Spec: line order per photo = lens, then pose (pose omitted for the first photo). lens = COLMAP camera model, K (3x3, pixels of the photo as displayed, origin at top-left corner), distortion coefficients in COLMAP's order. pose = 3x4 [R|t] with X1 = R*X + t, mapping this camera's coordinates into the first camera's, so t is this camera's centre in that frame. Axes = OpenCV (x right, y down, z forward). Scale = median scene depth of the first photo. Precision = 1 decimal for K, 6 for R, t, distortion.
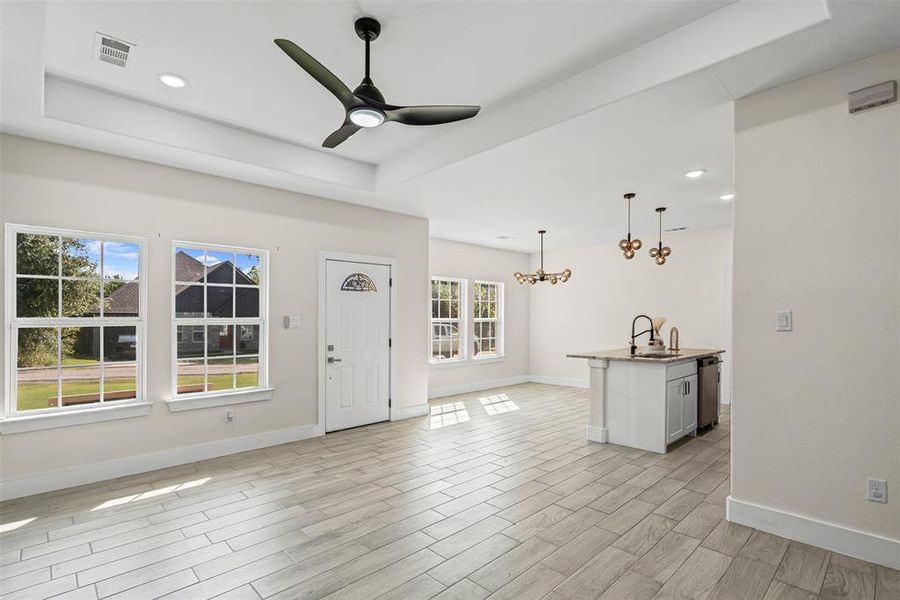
lens RADIAL K [[437.7, 0, 454.3], [0, 437.7, 319.5], [0, 0, 1]] dist [-0.000187, -0.000062]
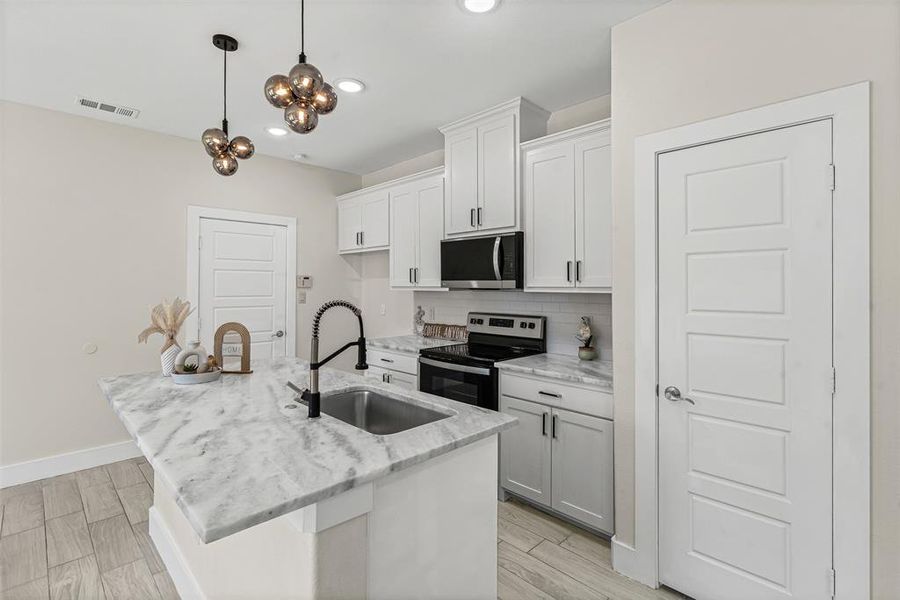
lens RADIAL K [[422.9, 0, 443.5], [0, 422.9, 283.5], [0, 0, 1]] dist [-0.002174, -0.000202]
pose [[-0.001251, 0.010126, 0.999948, 0.117078], [-0.002261, 0.999946, -0.010129, -0.031071], [-0.999997, -0.002274, -0.001228, 1.314103]]
